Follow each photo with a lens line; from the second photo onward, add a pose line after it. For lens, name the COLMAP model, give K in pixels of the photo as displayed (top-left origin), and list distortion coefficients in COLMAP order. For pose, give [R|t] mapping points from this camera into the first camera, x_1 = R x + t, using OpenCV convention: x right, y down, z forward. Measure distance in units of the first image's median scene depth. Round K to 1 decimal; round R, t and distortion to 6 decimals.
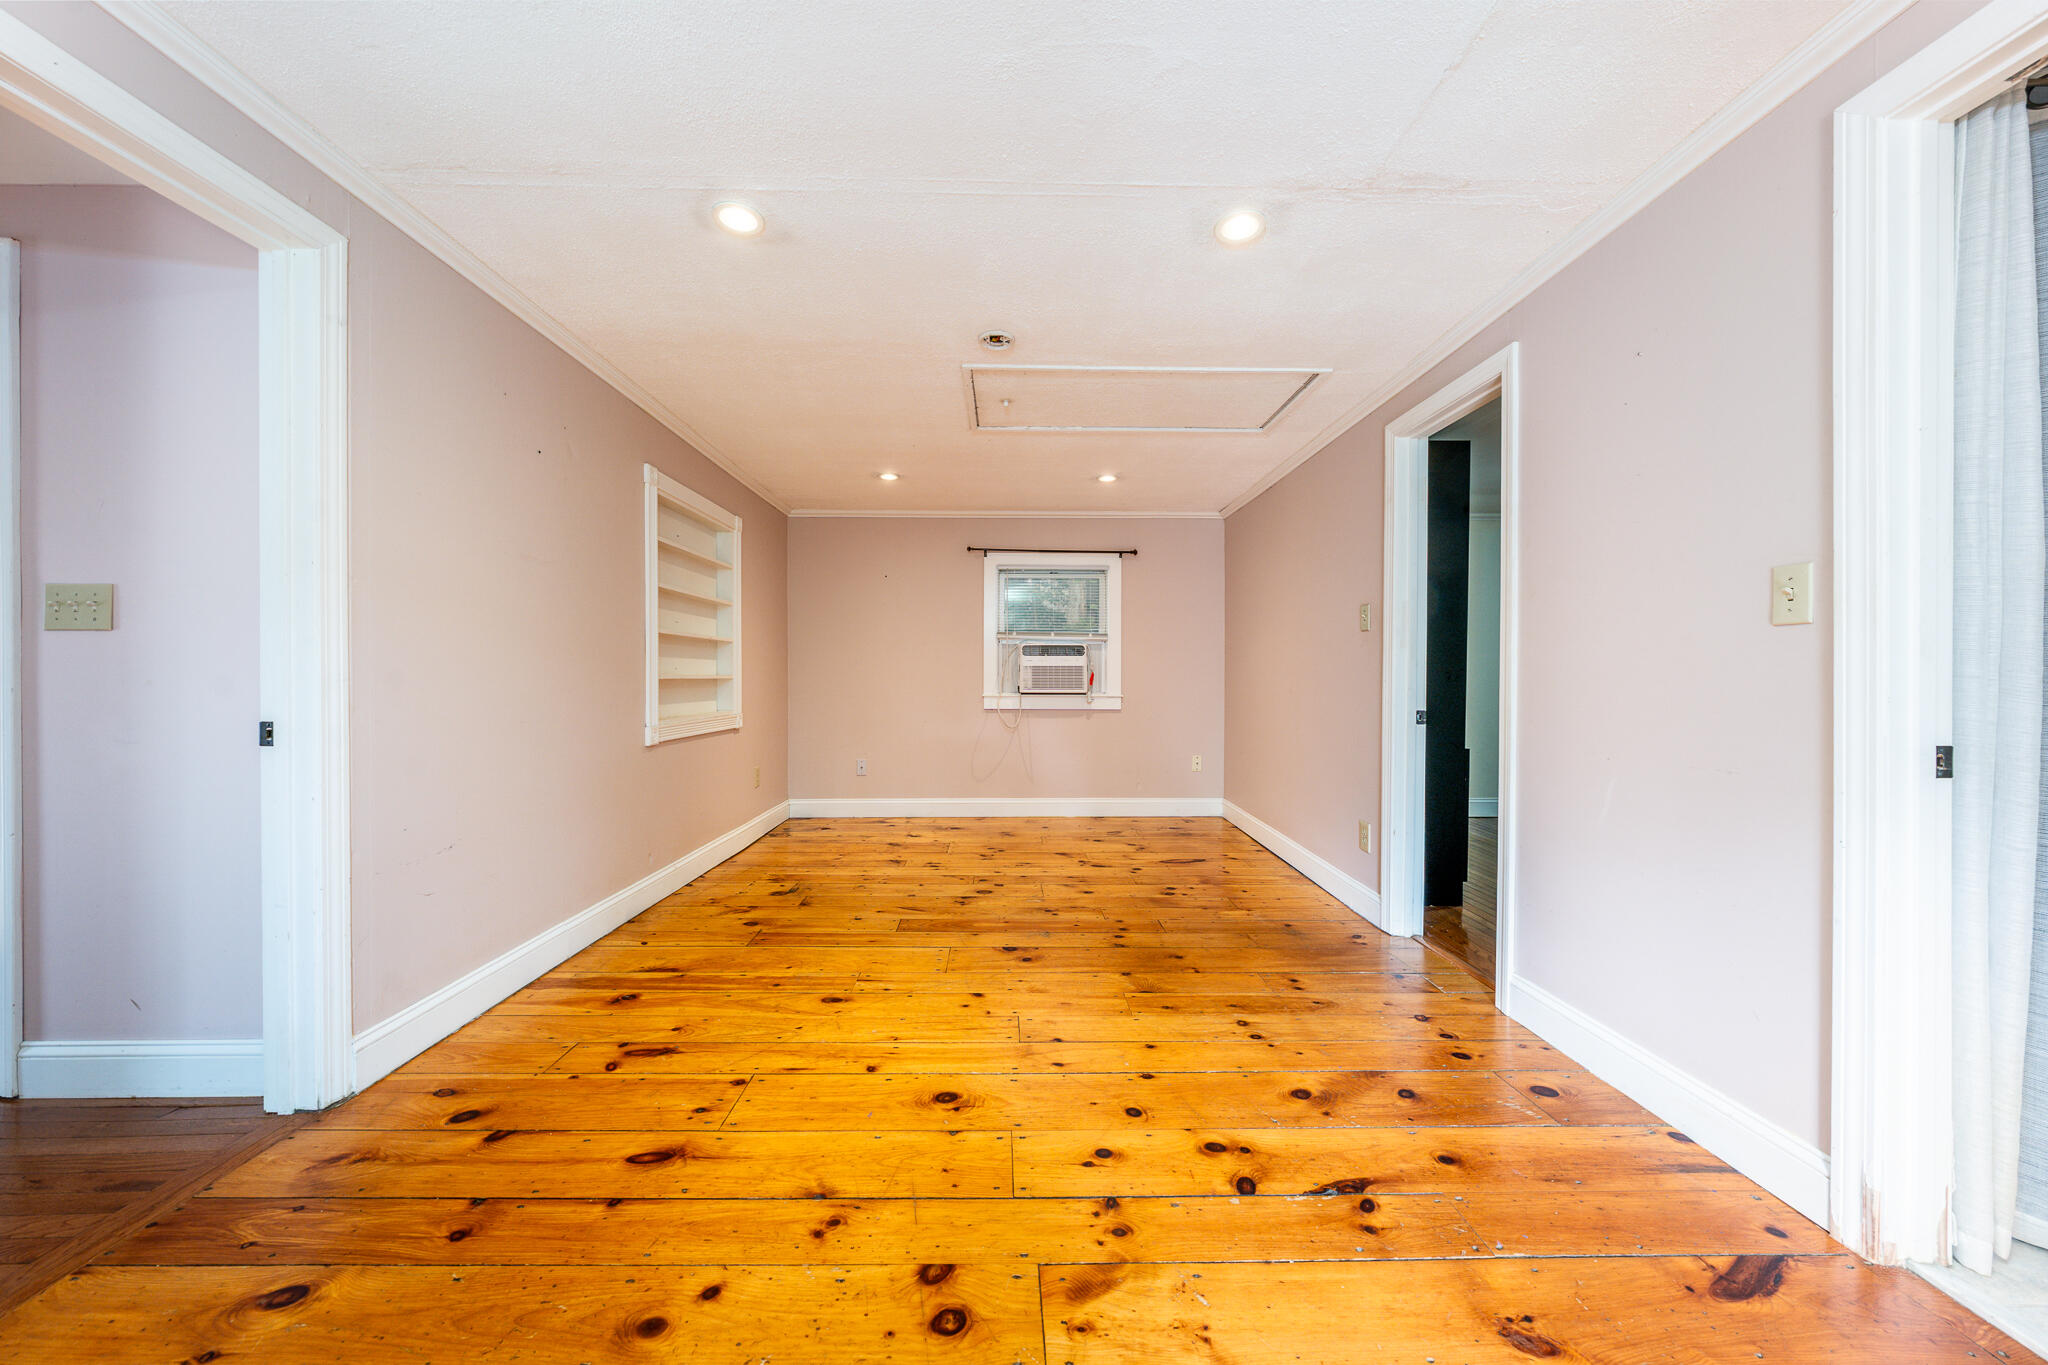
lens RADIAL K [[707.6, 0, 1012.8], [0, 707.6, 665.4], [0, 0, 1]] dist [-0.001248, 0.000002]
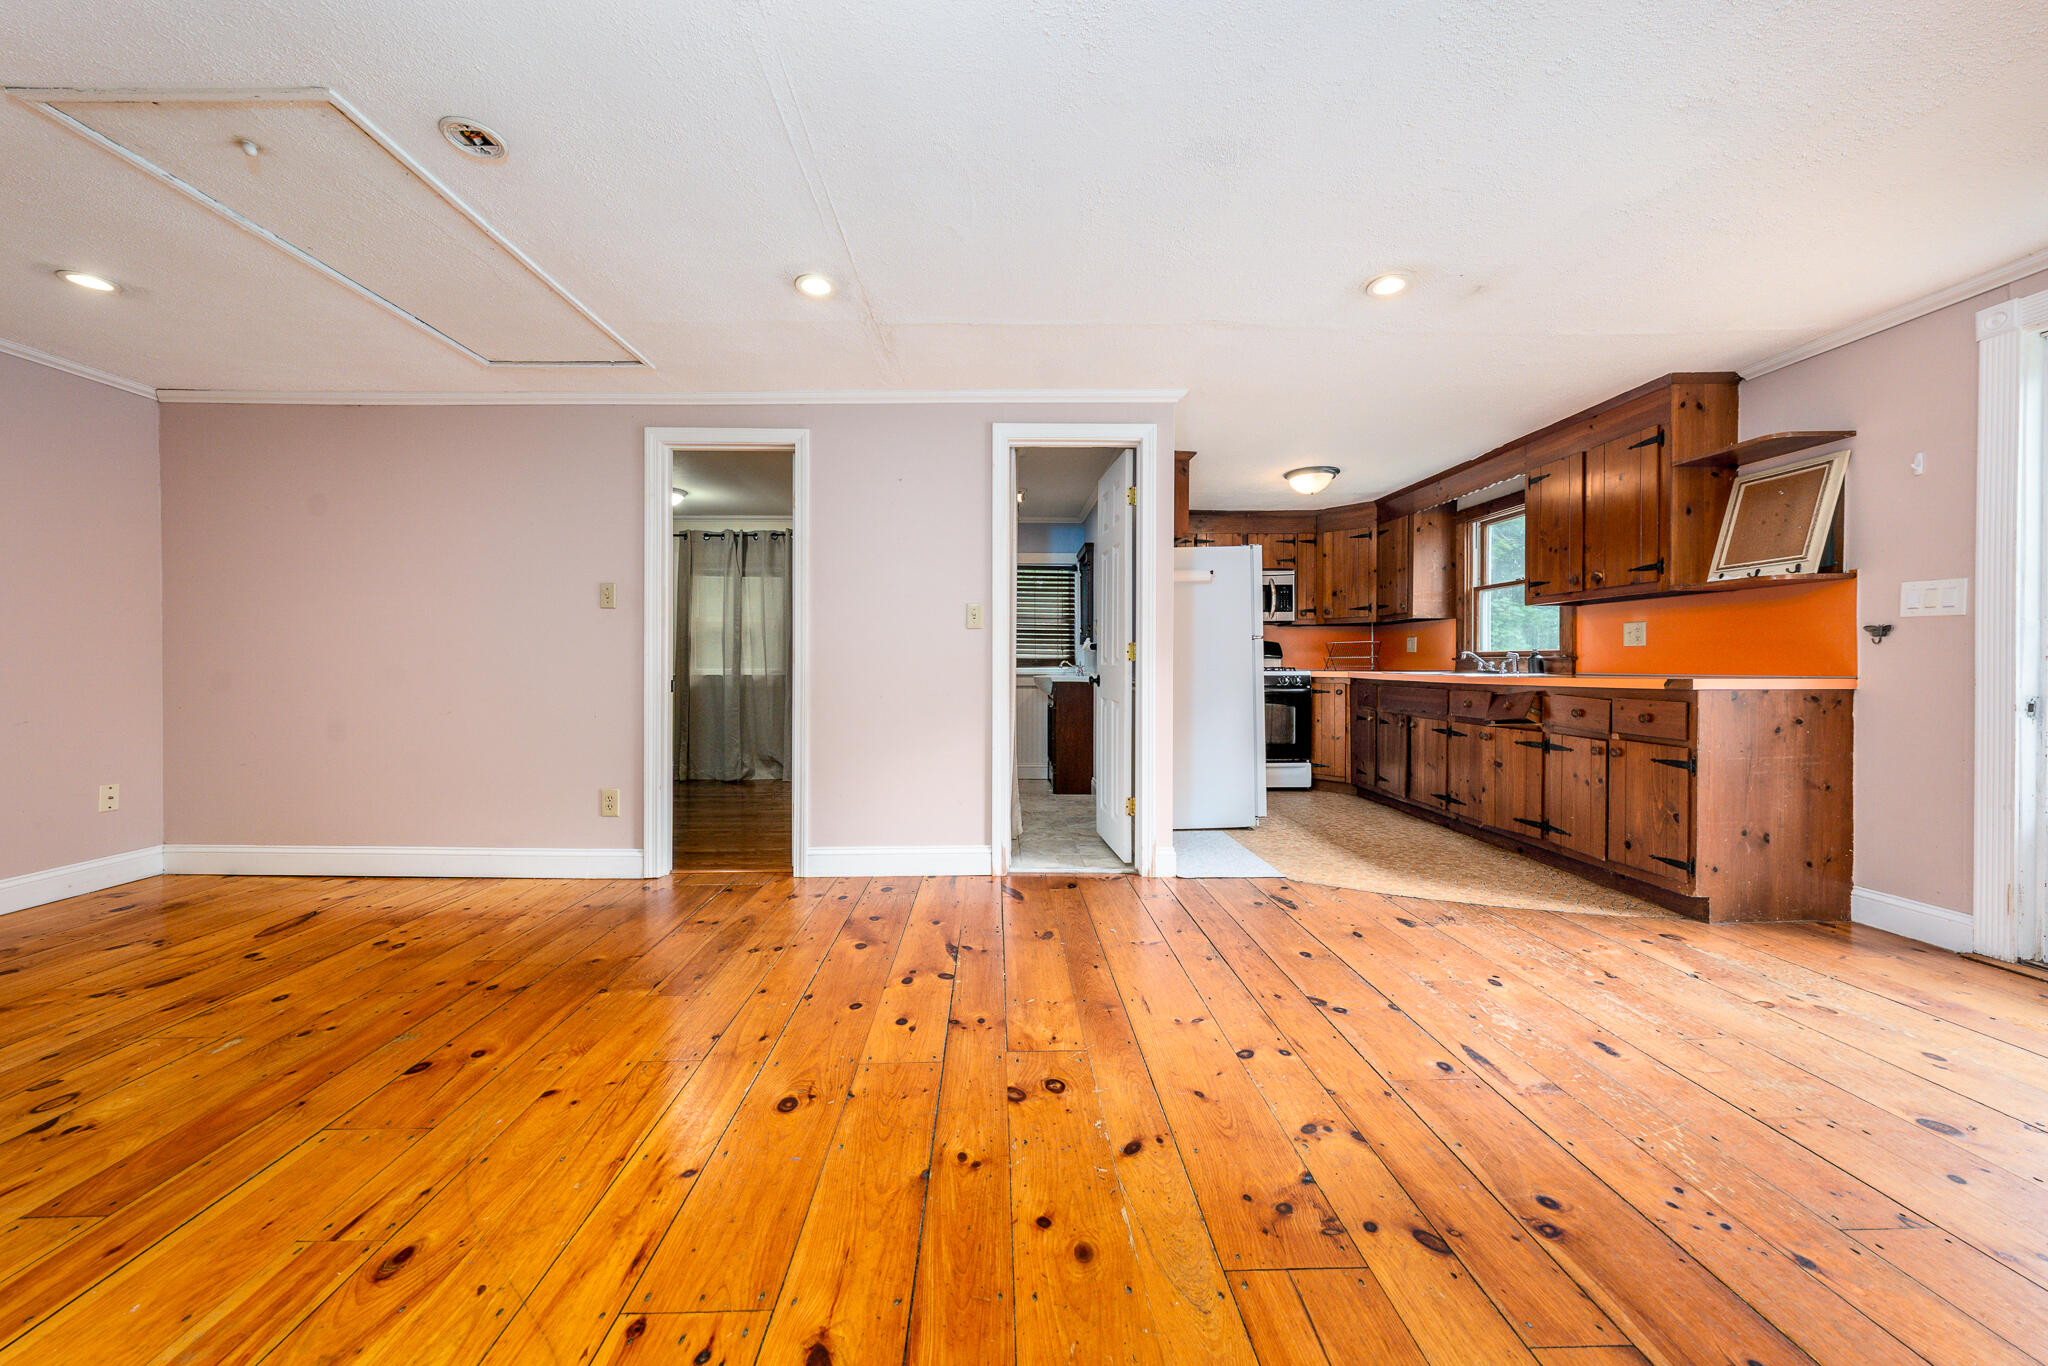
lens RADIAL K [[707.6, 0, 1012.8], [0, 707.6, 665.9], [0, 0, 1]] dist [-0.001248, 0.000002]
pose [[-0.009699, -0.010089, 0.999902, -0.776582], [-0.013337, 0.999861, 0.009959, 0.025011], [-0.999864, -0.013239, -0.009832, 0.562047]]
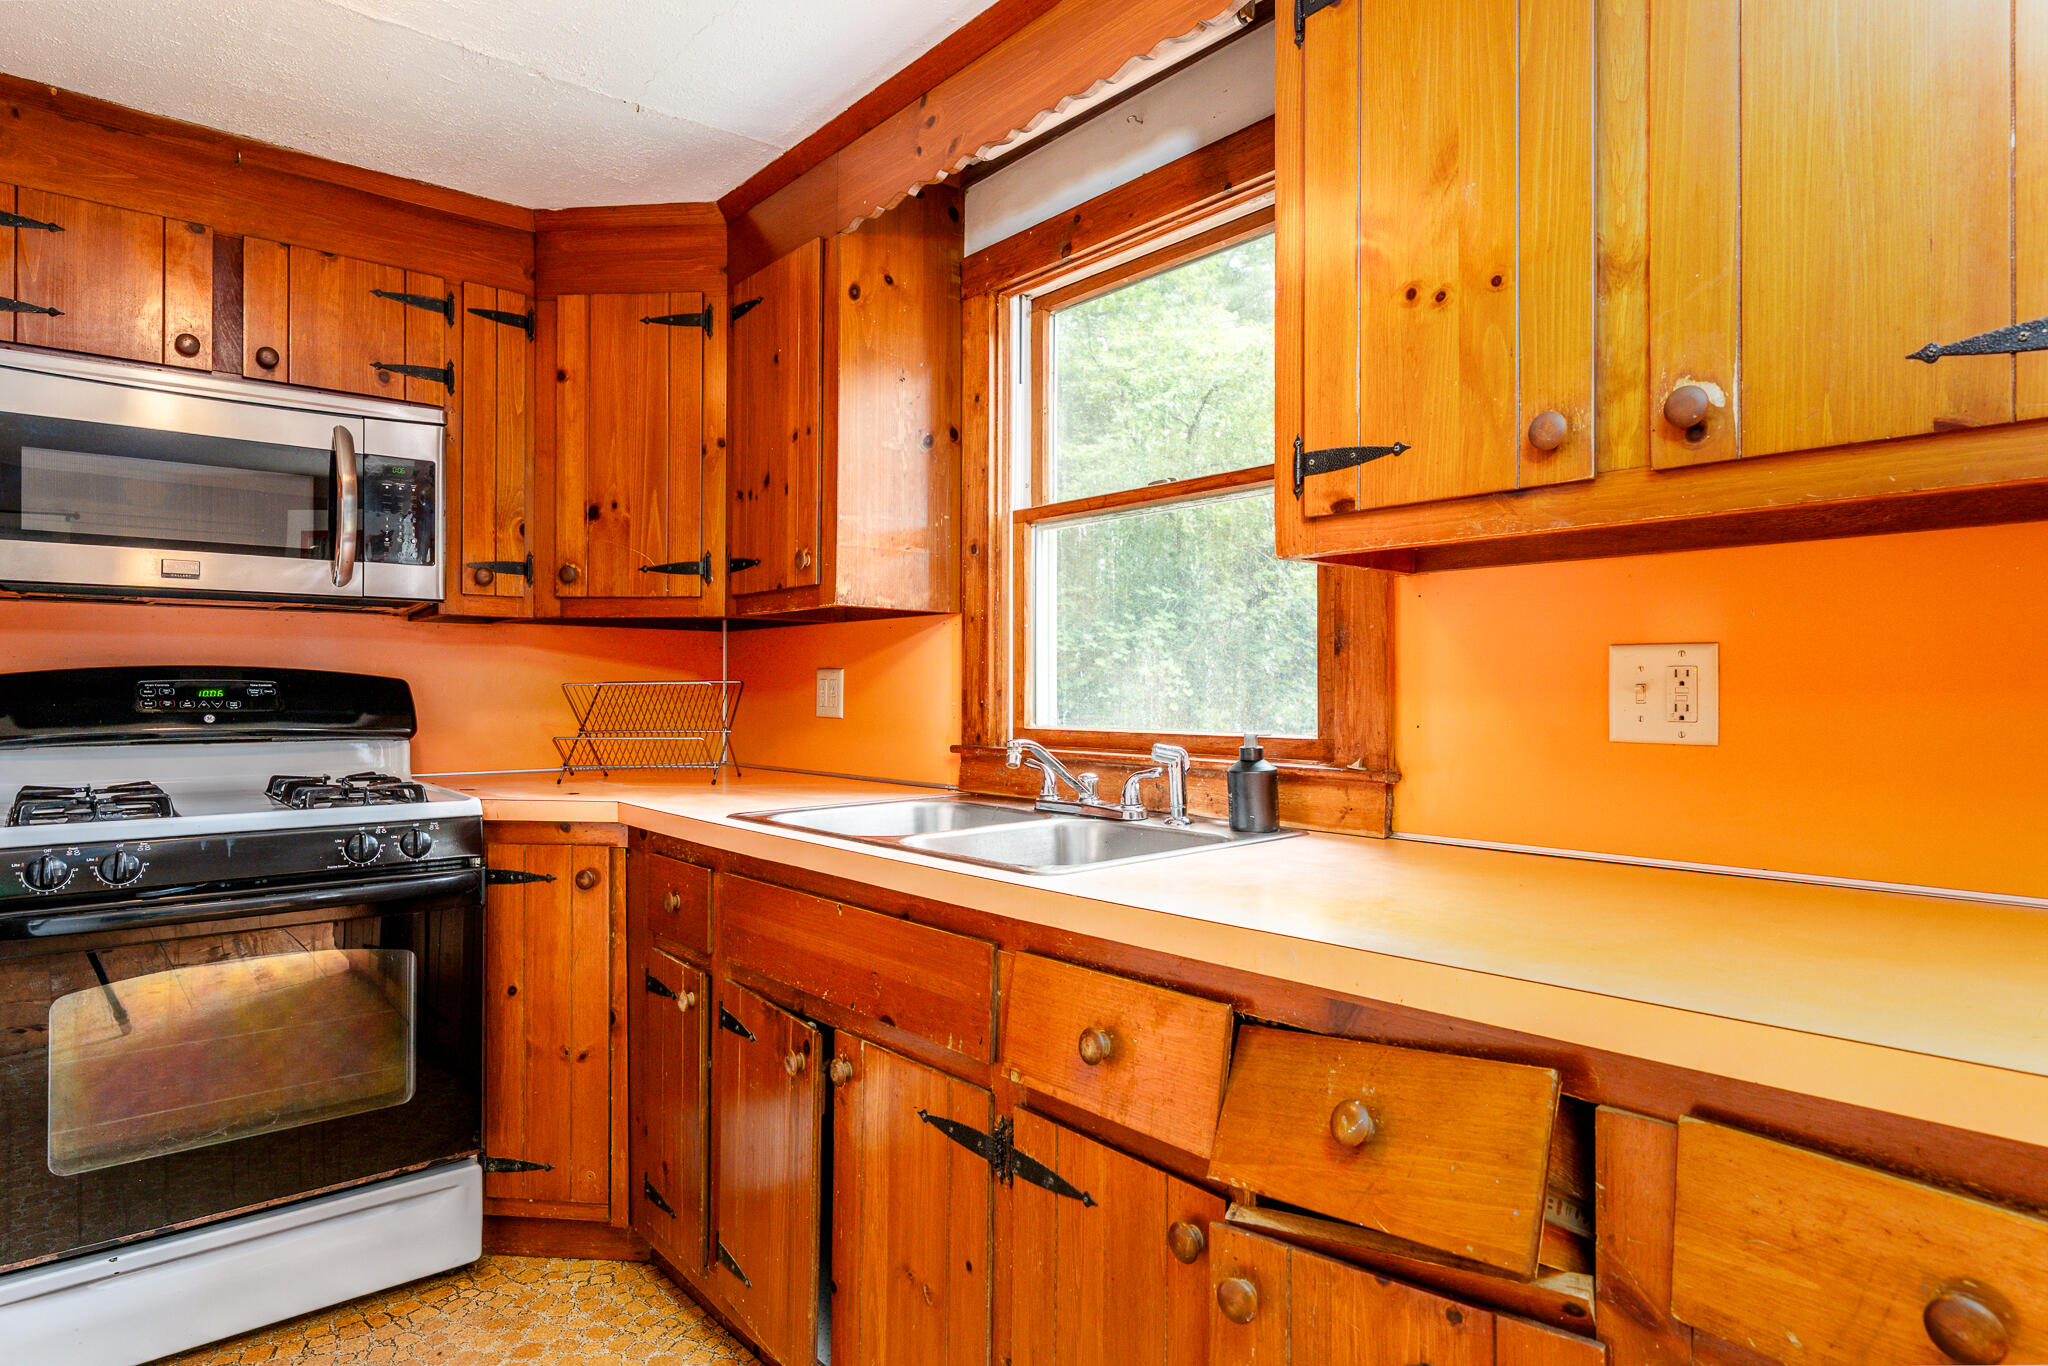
lens RADIAL K [[1194.8, 0, 1024.0], [0, 1194.8, 683.0], [0, 0, 1]] dist [0.007019, 0.000201]
pose [[-0.636325, -0.001780, 0.771419, 0.575261], [-0.014256, 0.999854, -0.009453, -0.046367], [-0.771289, -0.017013, -0.636257, -0.205557]]
